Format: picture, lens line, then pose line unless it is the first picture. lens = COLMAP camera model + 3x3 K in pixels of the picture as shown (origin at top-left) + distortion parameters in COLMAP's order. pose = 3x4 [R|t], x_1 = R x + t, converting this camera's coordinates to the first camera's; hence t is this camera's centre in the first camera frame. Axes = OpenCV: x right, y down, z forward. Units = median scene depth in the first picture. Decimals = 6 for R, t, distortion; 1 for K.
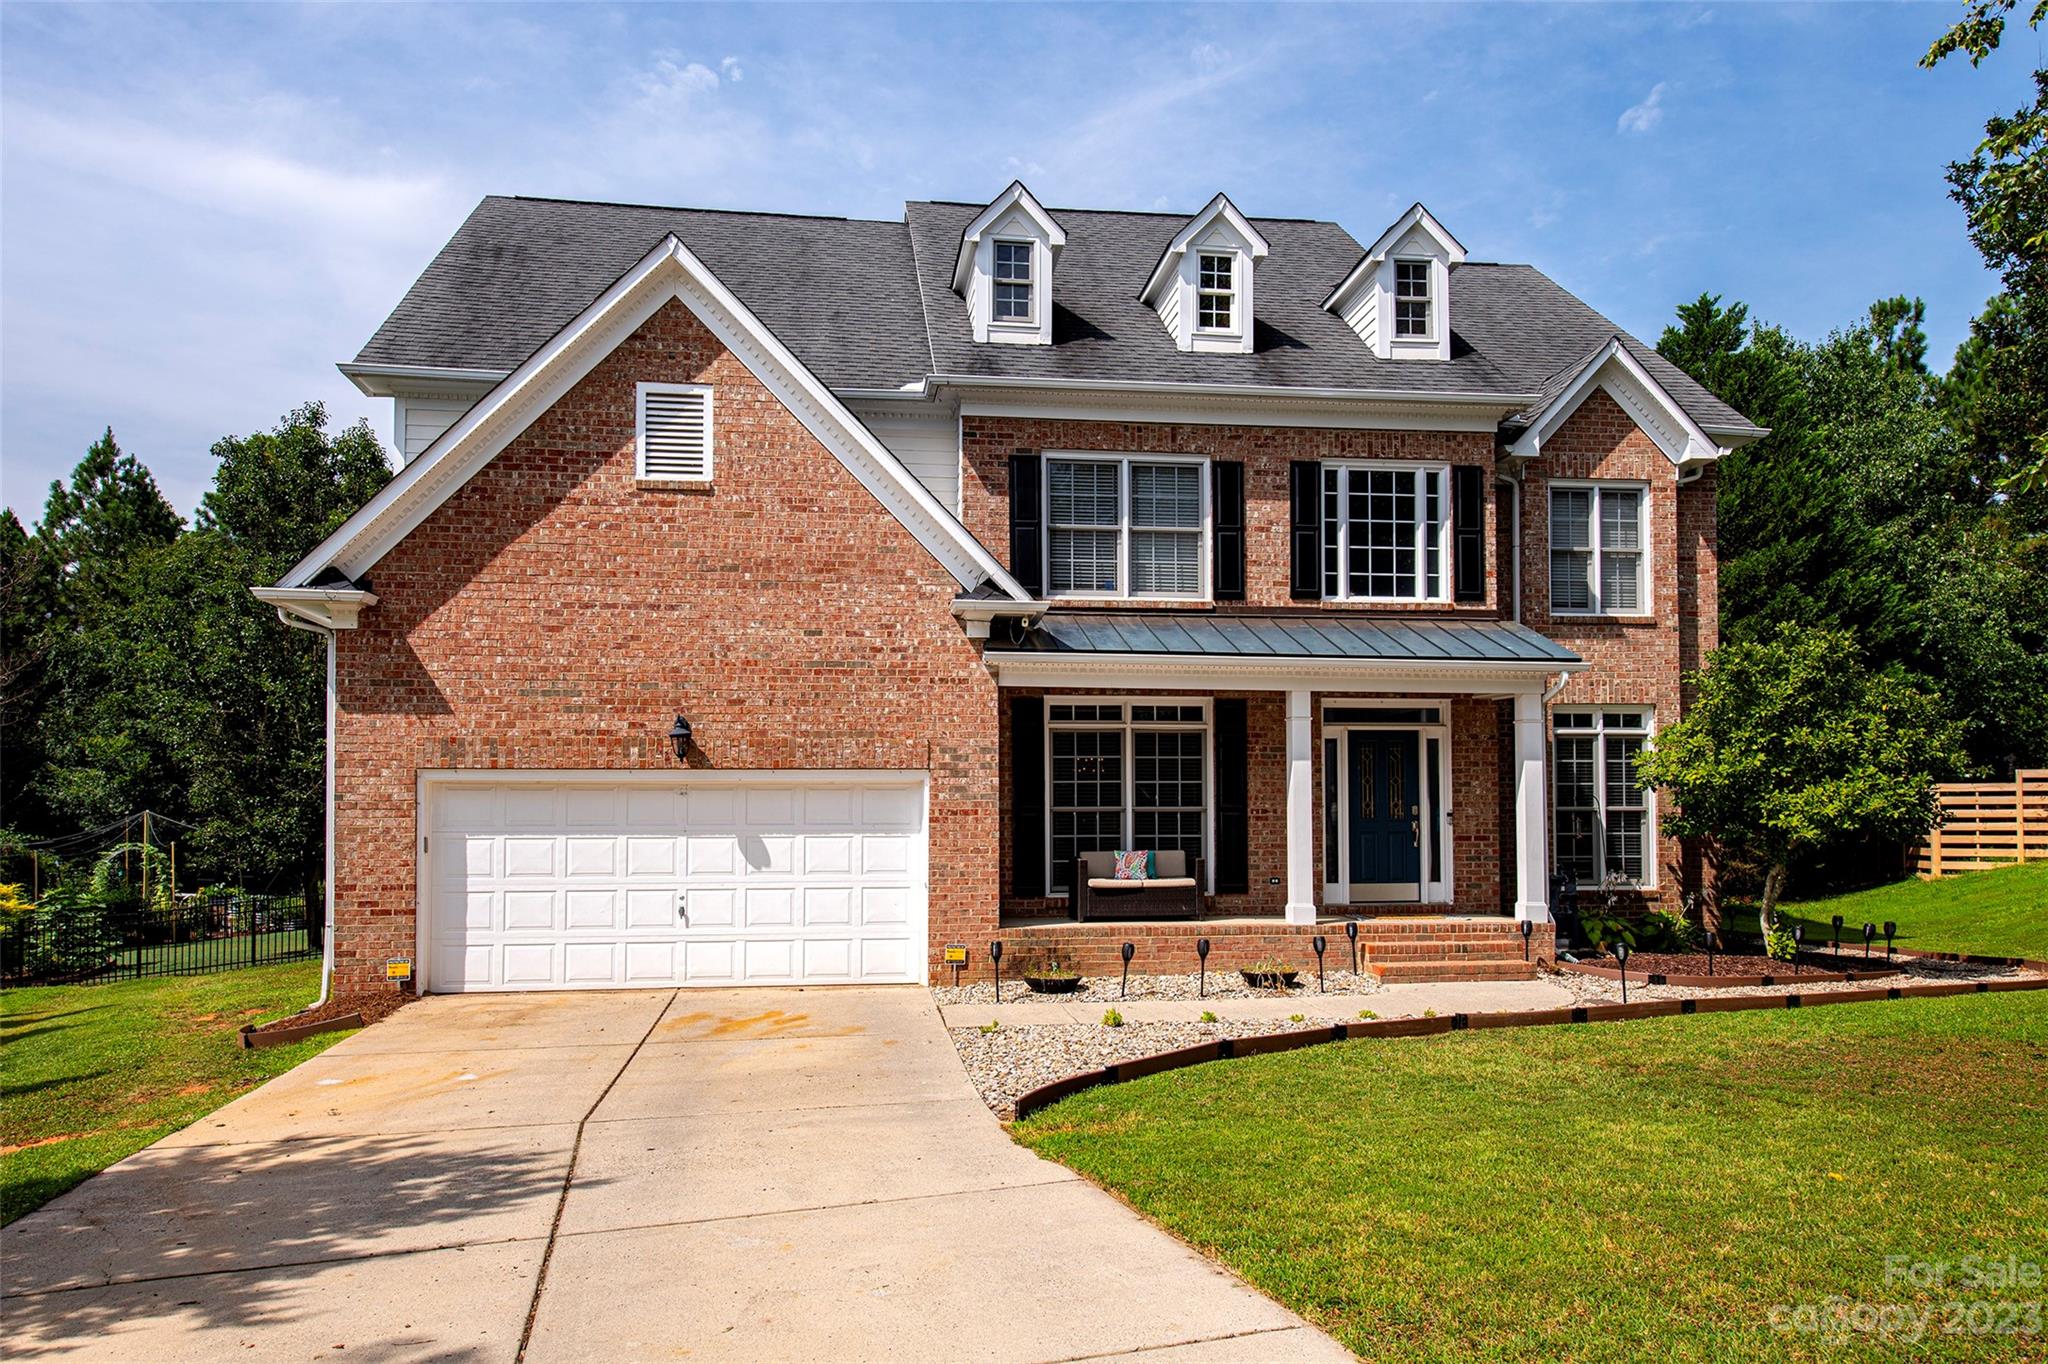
lens RADIAL K [[1303.7, 0, 1022.6], [0, 1303.7, 682.8], [0, 0, 1]] dist [-0.001434, -0.002054]
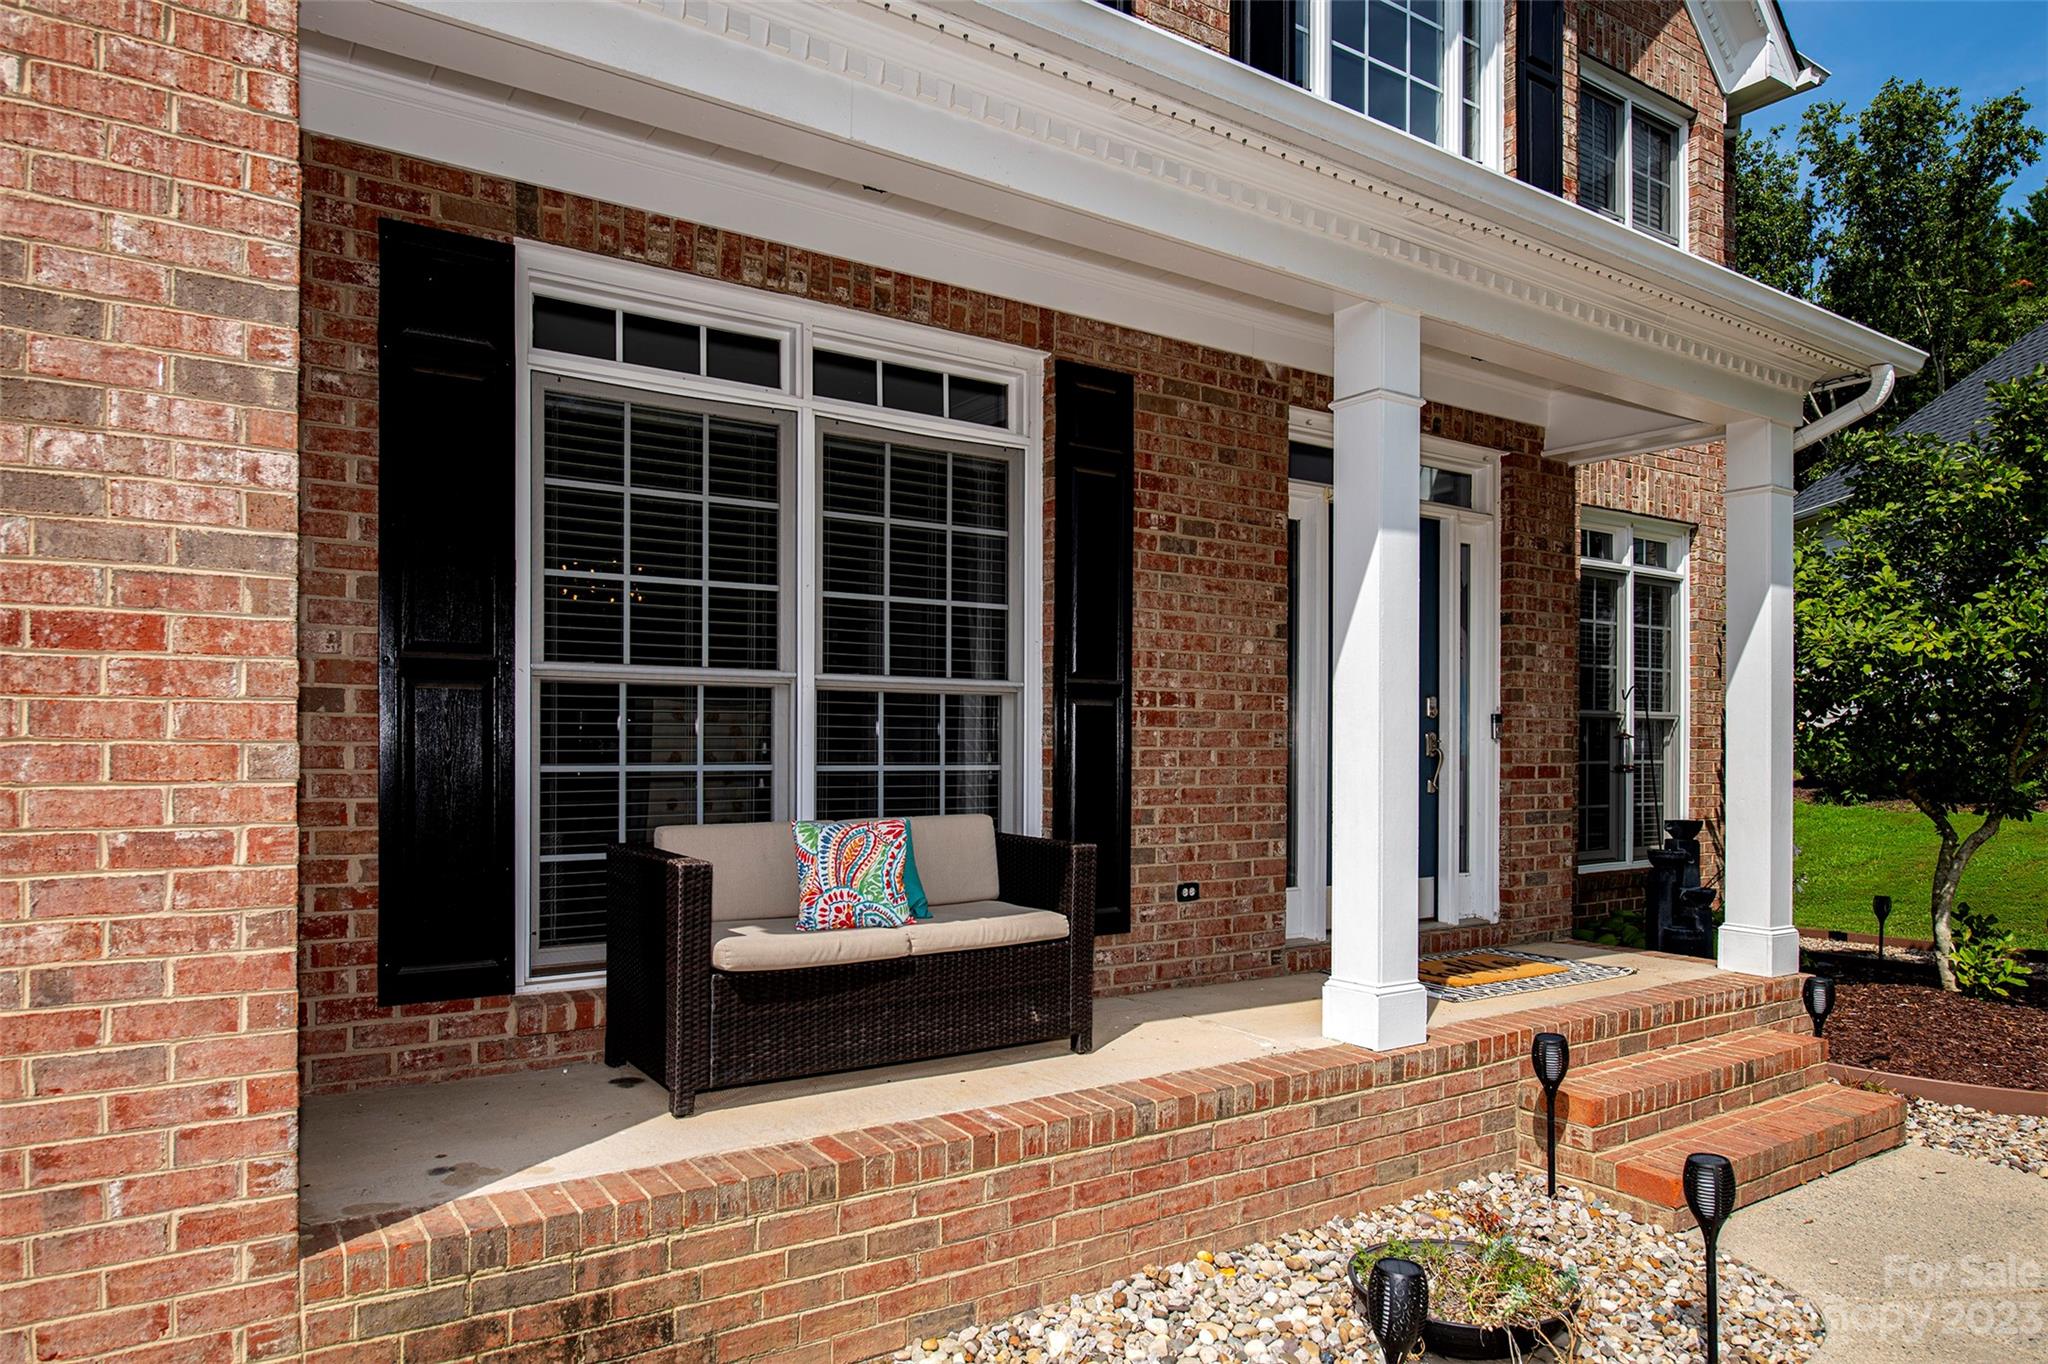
lens RADIAL K [[1303.7, 0, 1011.6], [0, 1303.7, 745.6], [0, 0, 1]] dist [-0.001434, -0.002054]
pose [[0.901925, 0.005998, 0.431852, -0.005793], [-0.048453, 0.994996, 0.087376, 0.082597], [-0.429167, -0.099731, 0.897702, 0.700175]]
